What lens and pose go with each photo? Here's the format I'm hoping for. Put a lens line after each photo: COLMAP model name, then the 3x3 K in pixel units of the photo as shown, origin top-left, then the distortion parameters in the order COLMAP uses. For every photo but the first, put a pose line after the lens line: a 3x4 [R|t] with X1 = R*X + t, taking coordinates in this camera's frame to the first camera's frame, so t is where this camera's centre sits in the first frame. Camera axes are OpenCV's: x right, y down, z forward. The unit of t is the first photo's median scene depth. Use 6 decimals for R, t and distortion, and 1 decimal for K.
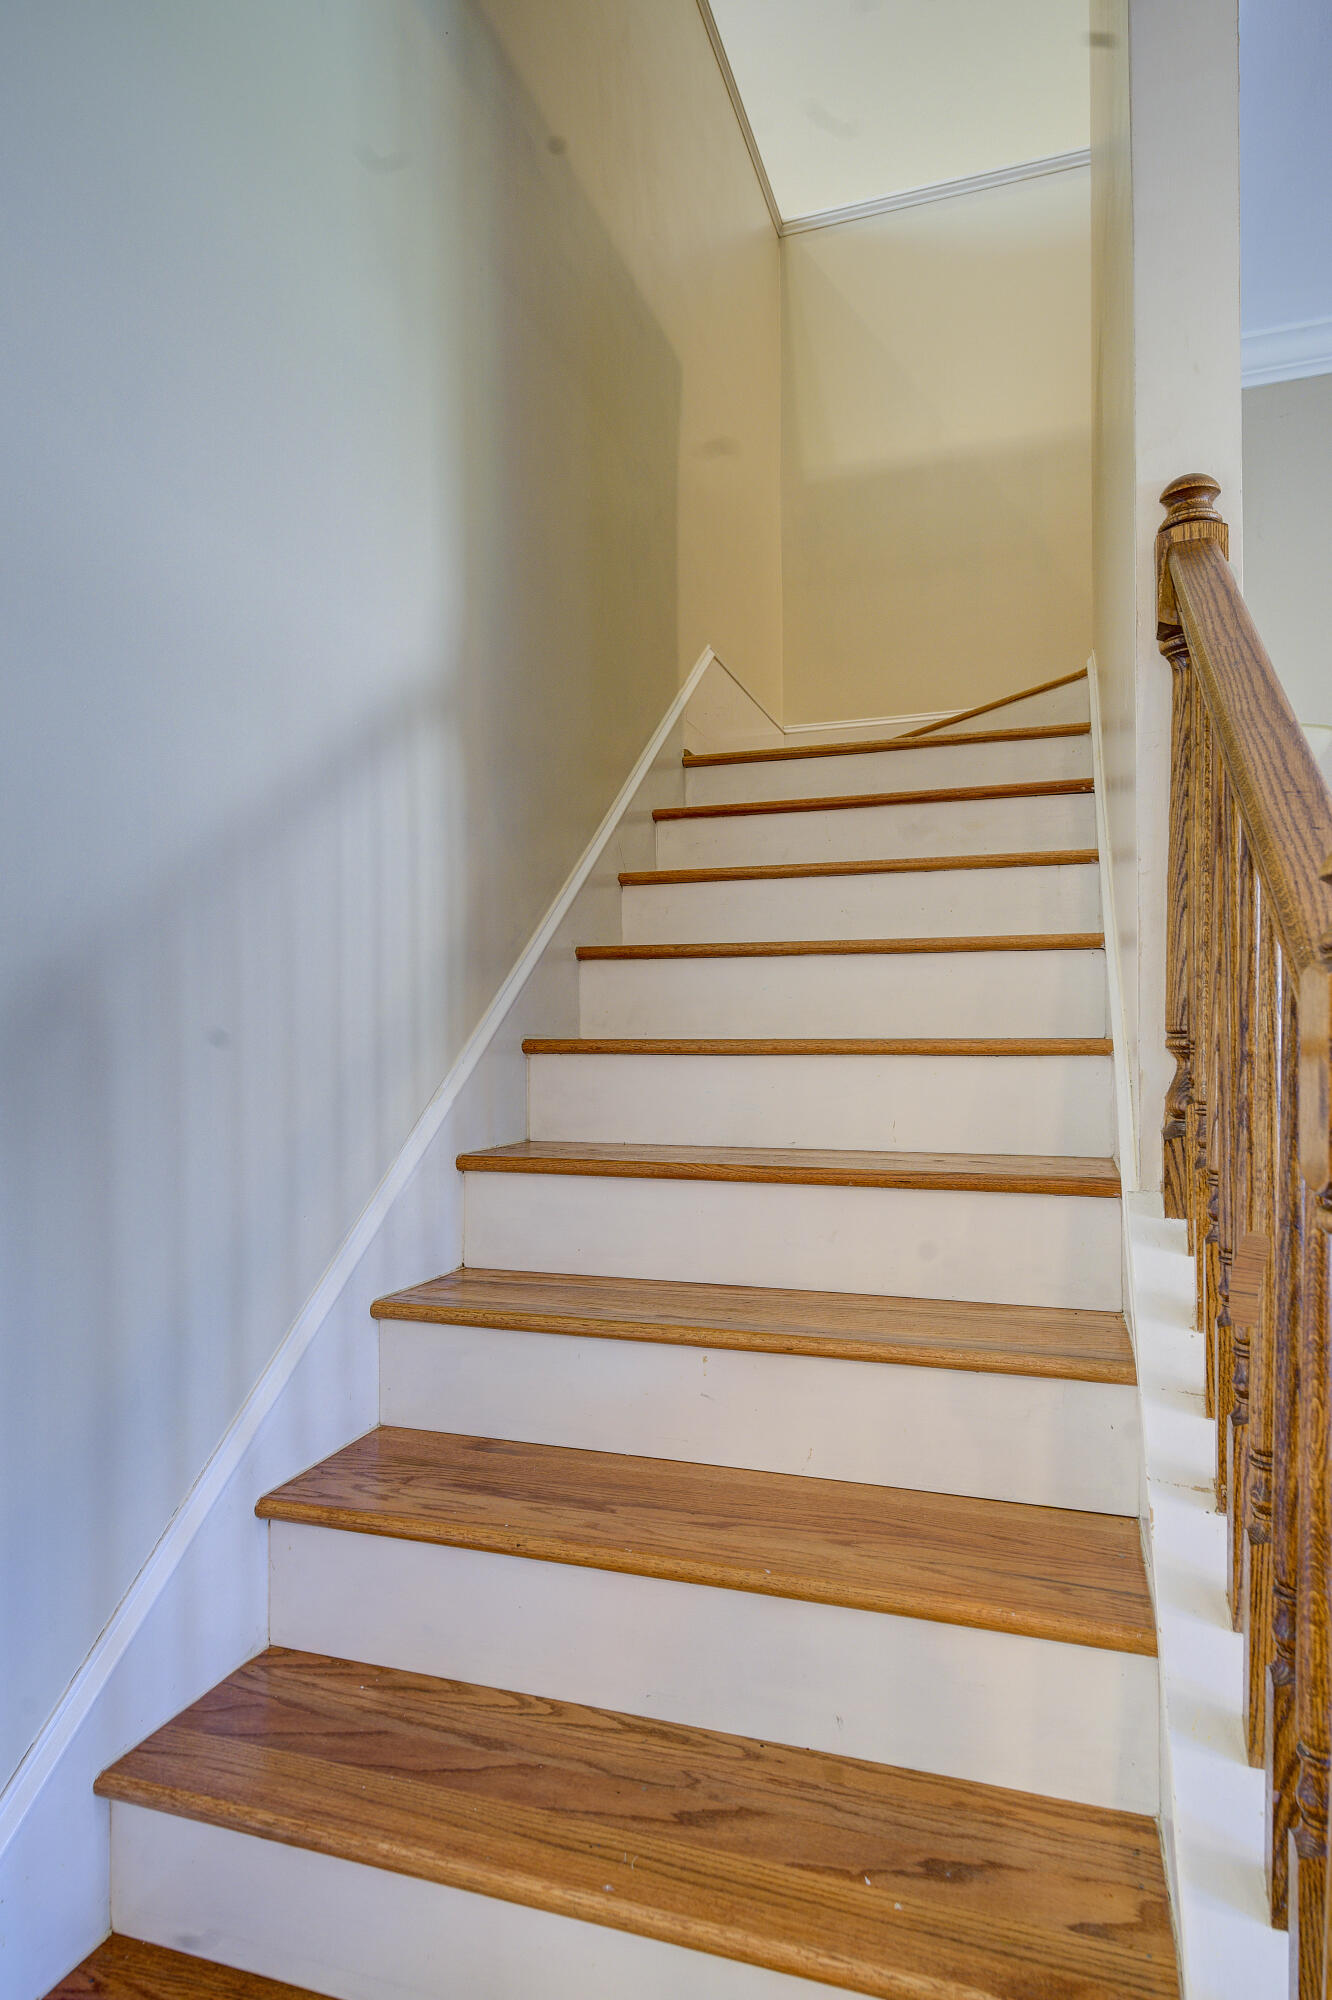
lens RADIAL K [[1155.3, 0, 666.2], [0, 1155.3, 1047.2], [0, 0, 1]] dist [0.002155, -0.000562]
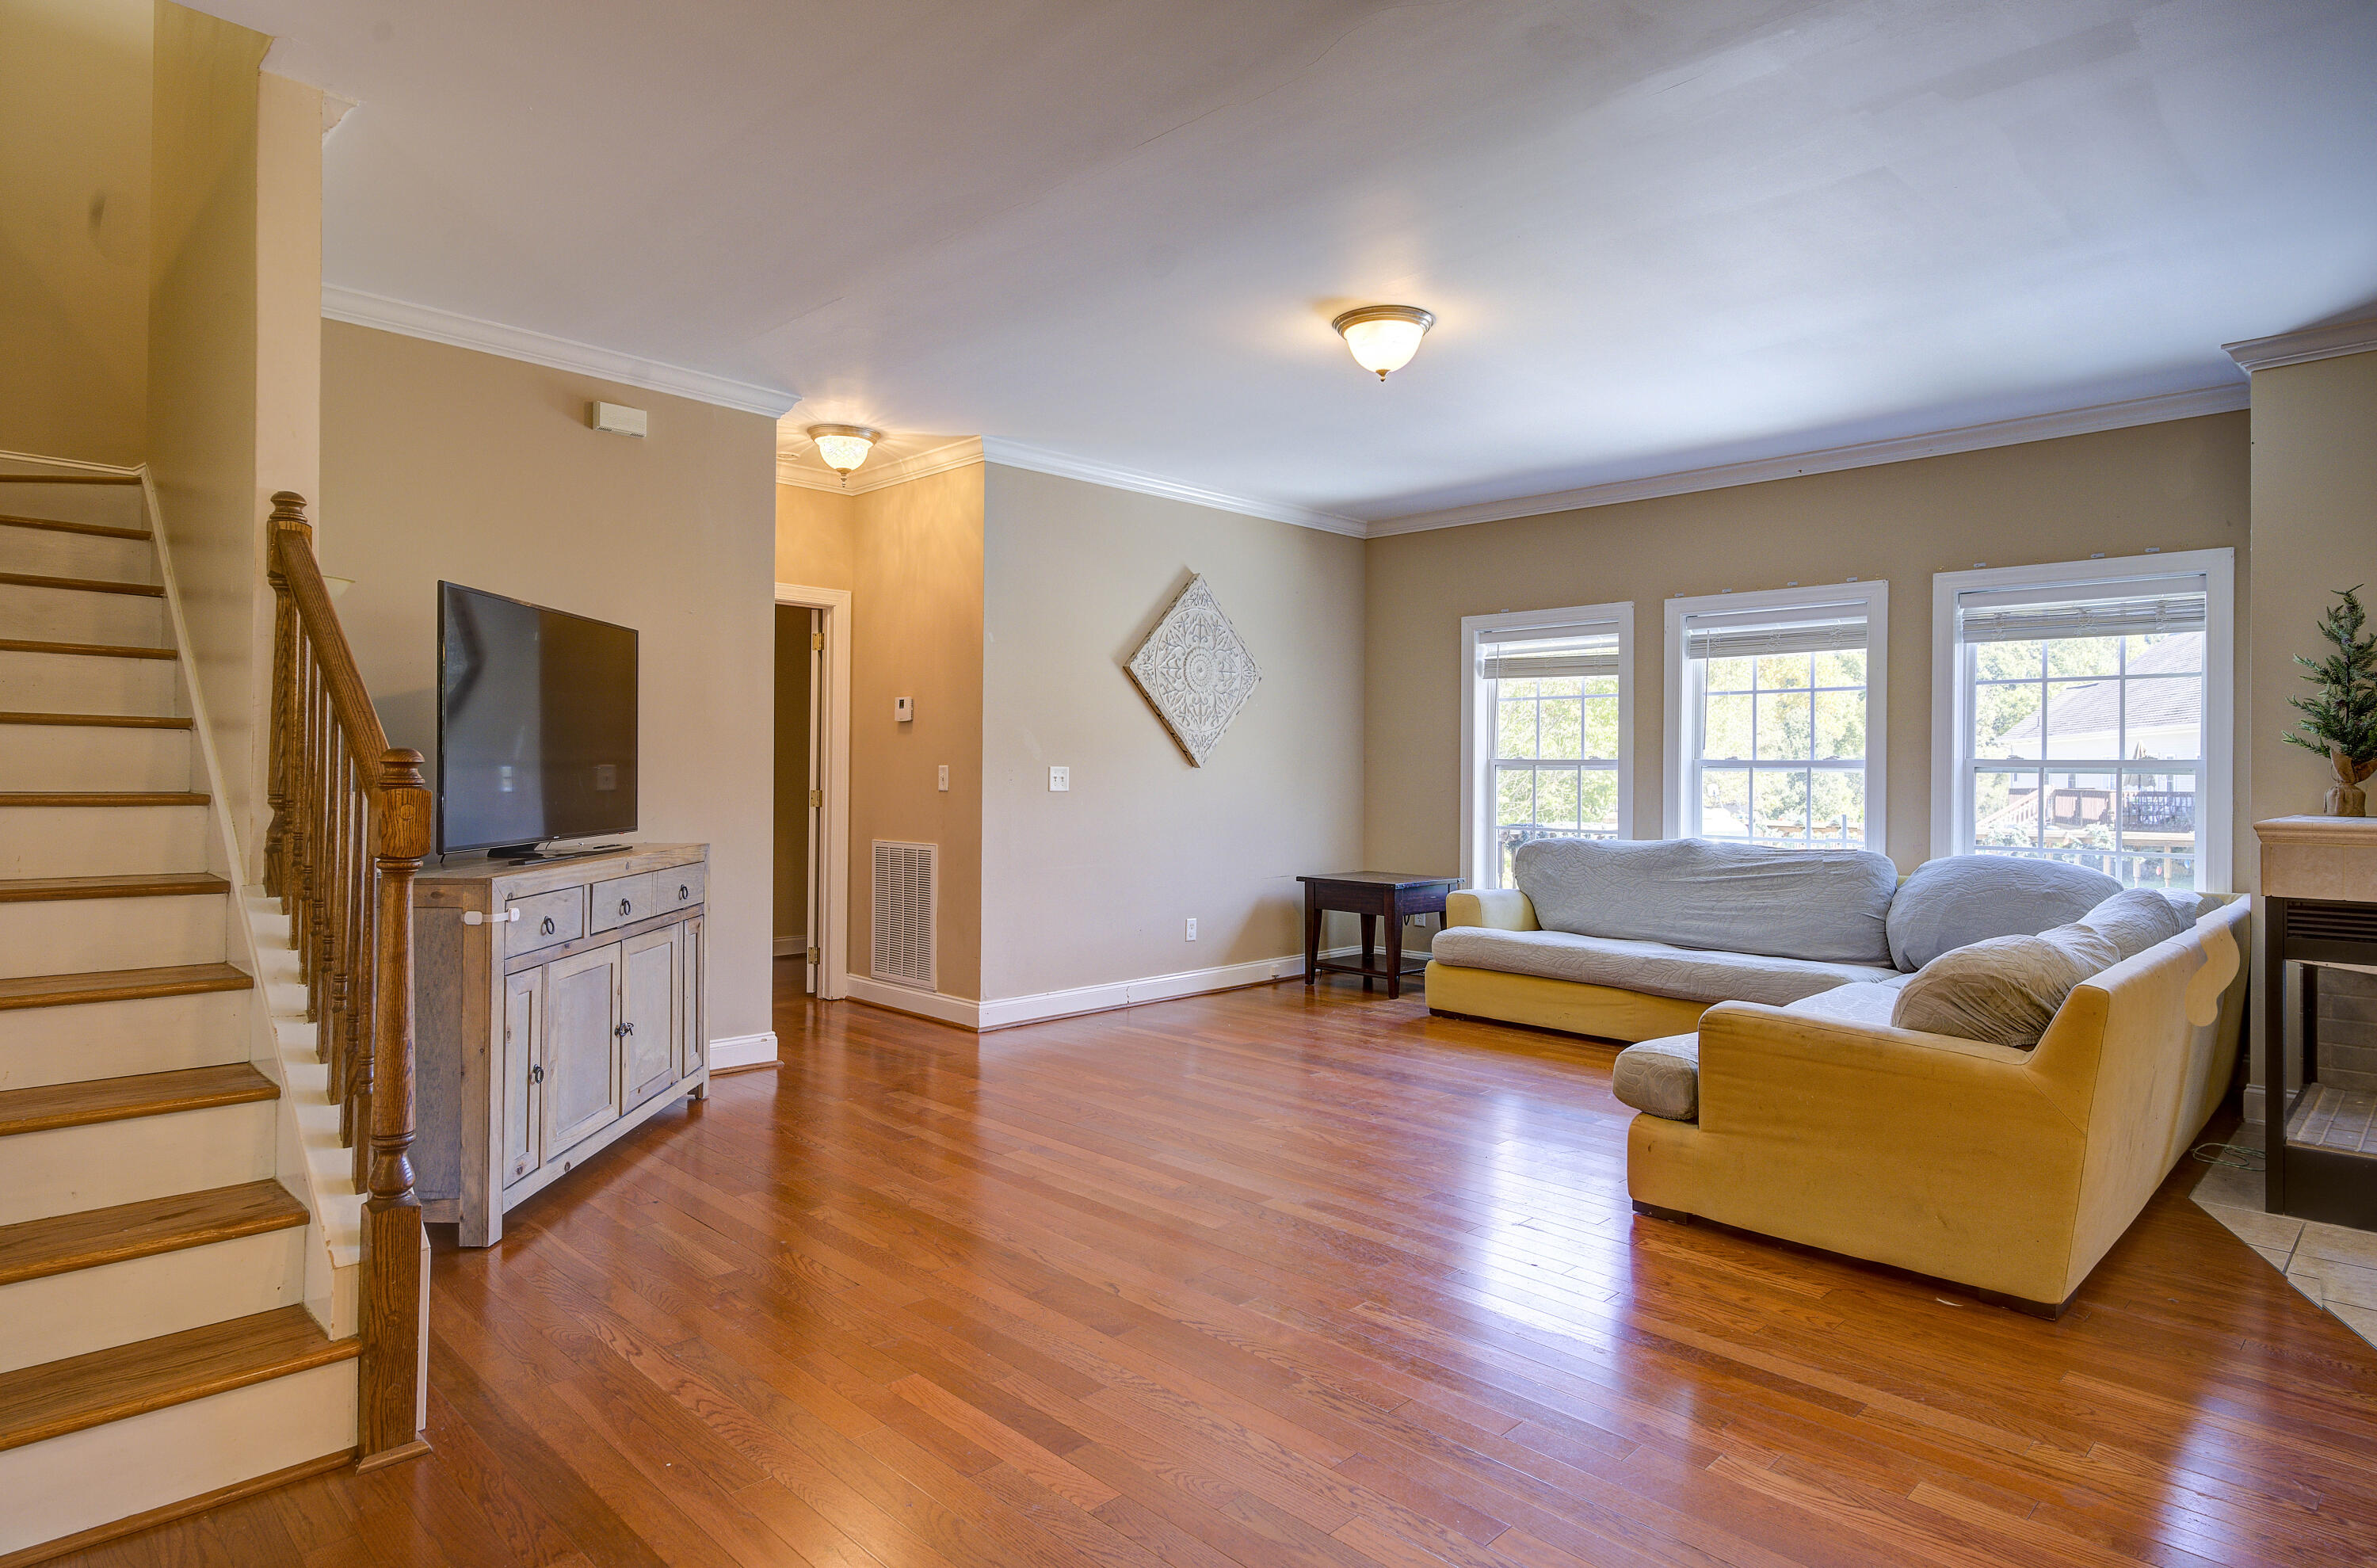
lens RADIAL K [[1298.9, 0, 1178.3], [0, 1298.9, 758.9], [0, 0, 1]] dist [-0.000714, -0.000438]
pose [[0.443351, 0.019976, 0.896125, -0.751679], [-0.008108, 0.999800, -0.018276, -0.043745], [-0.896311, 0.000837, 0.443424, -1.165909]]
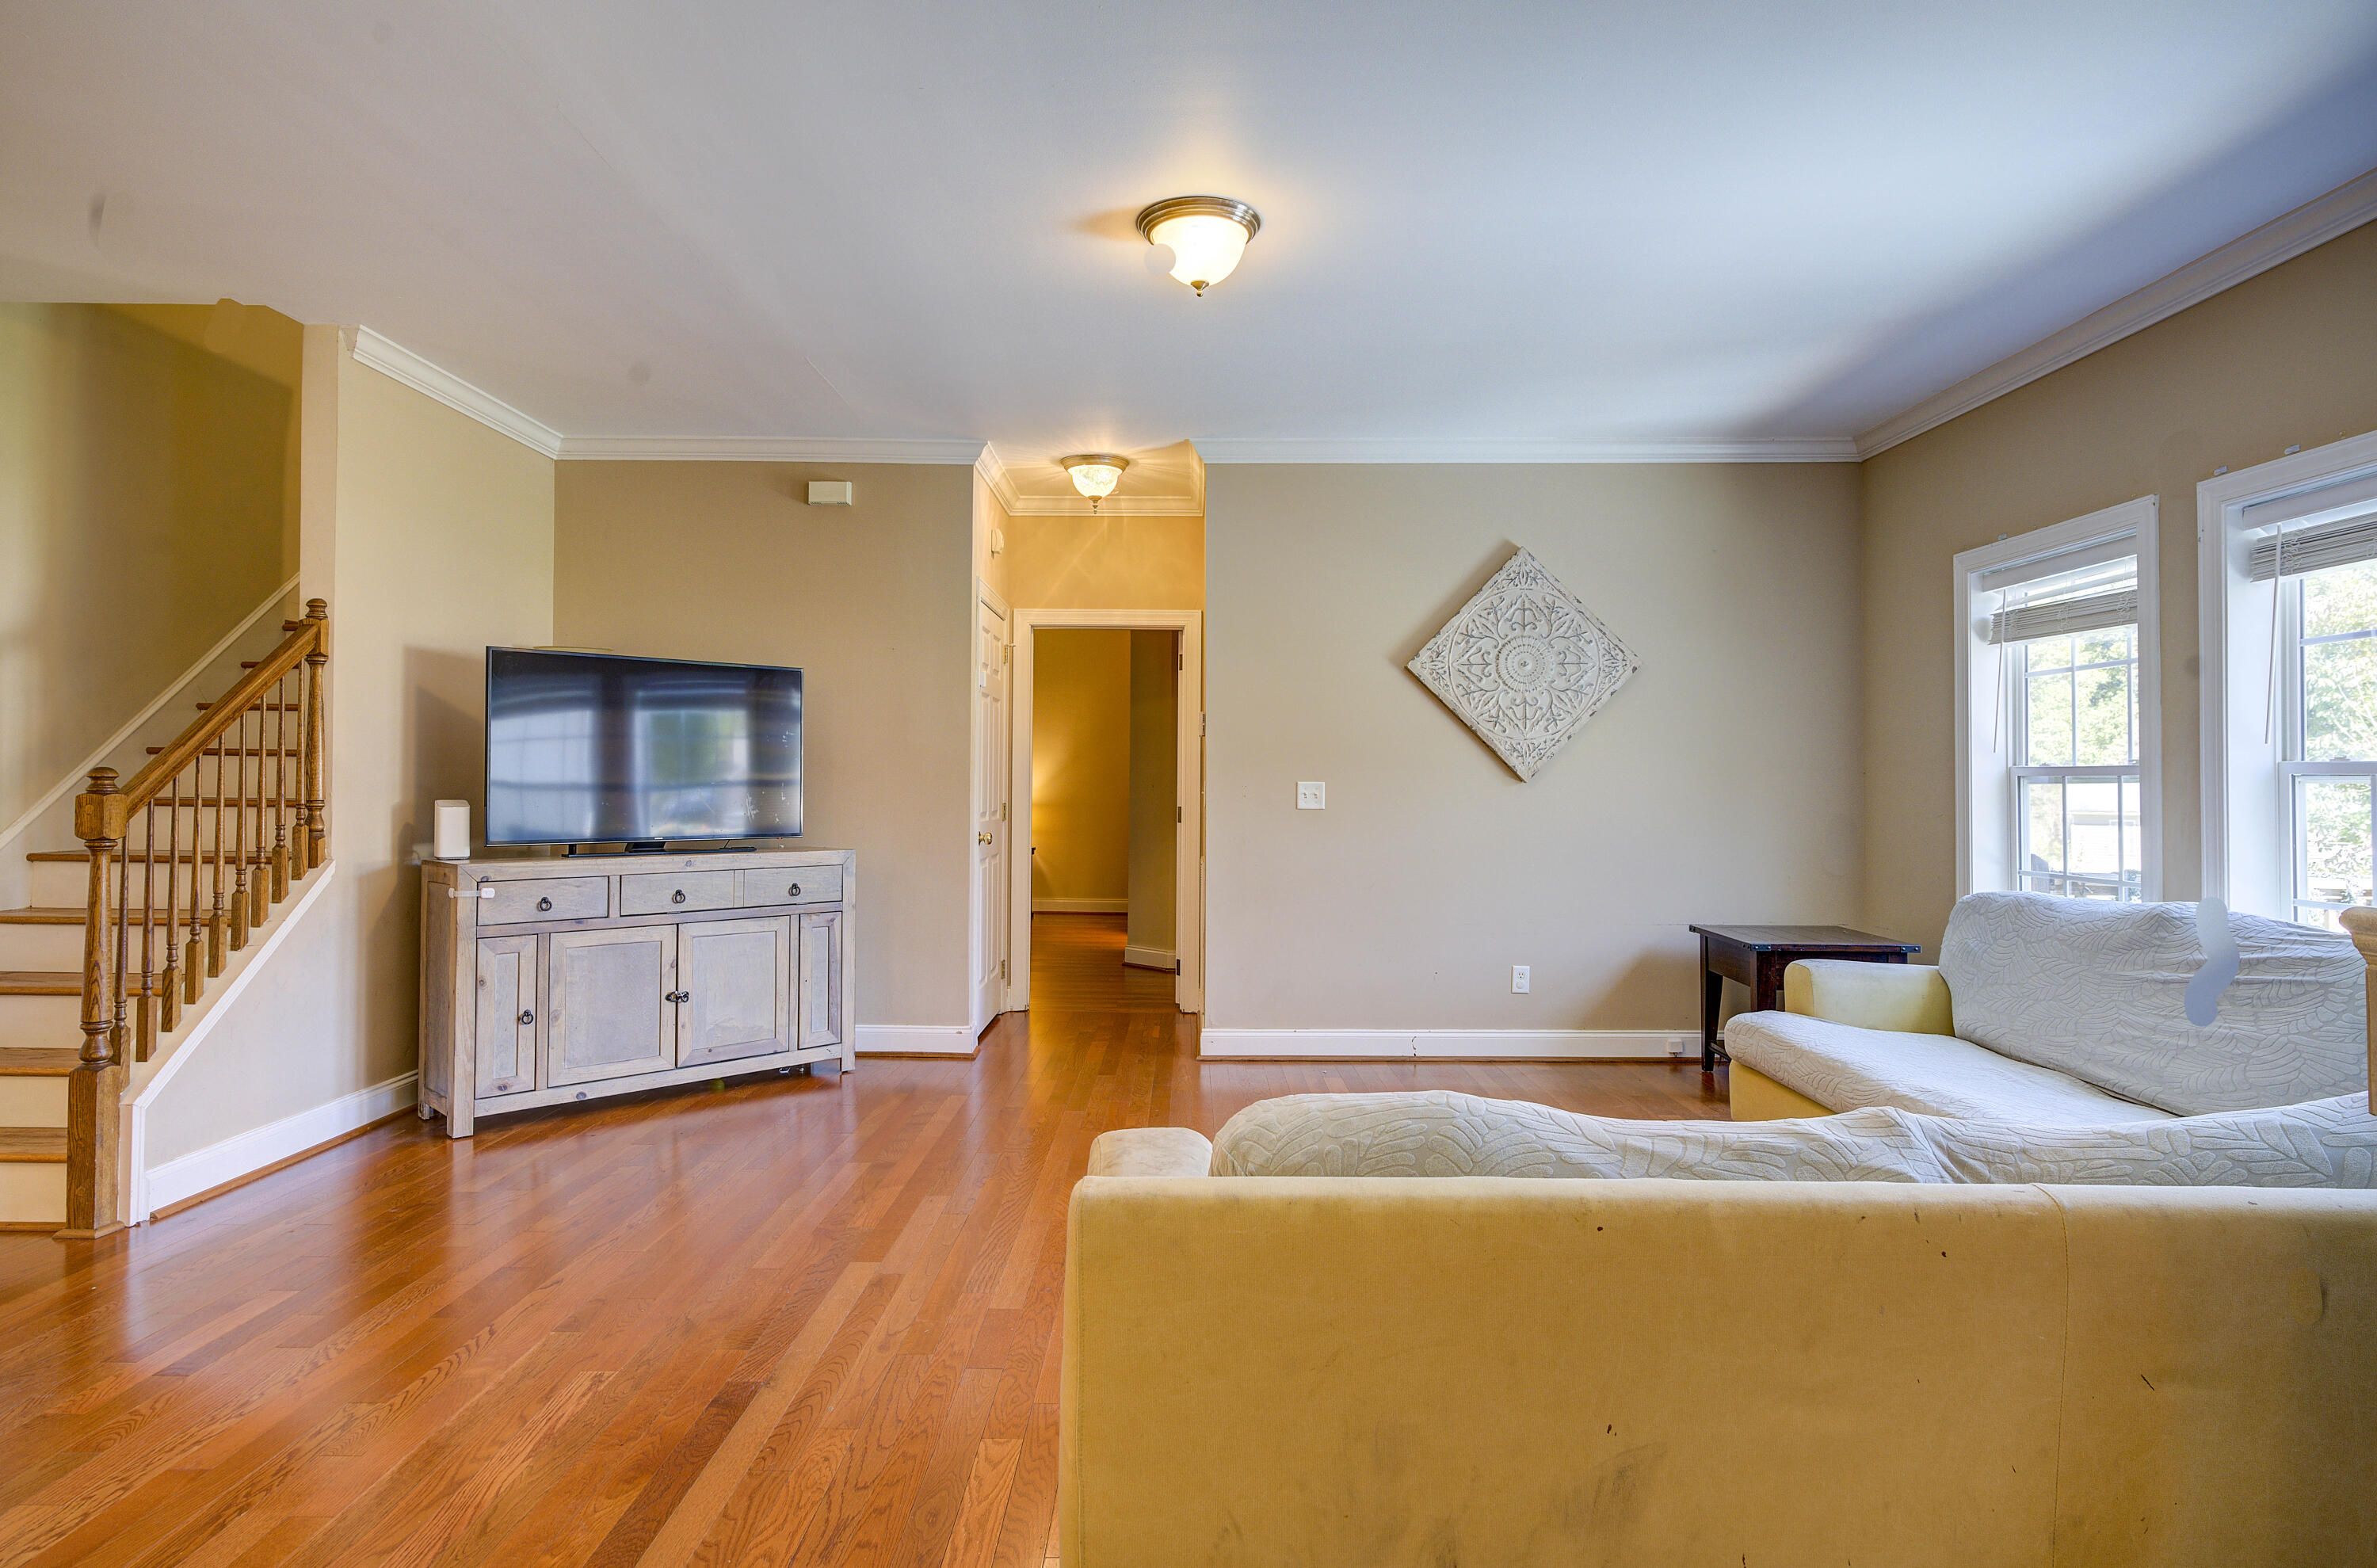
lens RADIAL K [[1295.1, 0, 1183.2], [0, 1295.1, 773.8], [0, 0, 1]] dist [0.002152, 0.000683]
pose [[0.948423, 0.016751, 0.316566, 1.415971], [-0.012216, 0.999792, -0.016306, -0.051273], [-0.316773, 0.011598, 0.948430, -2.538075]]
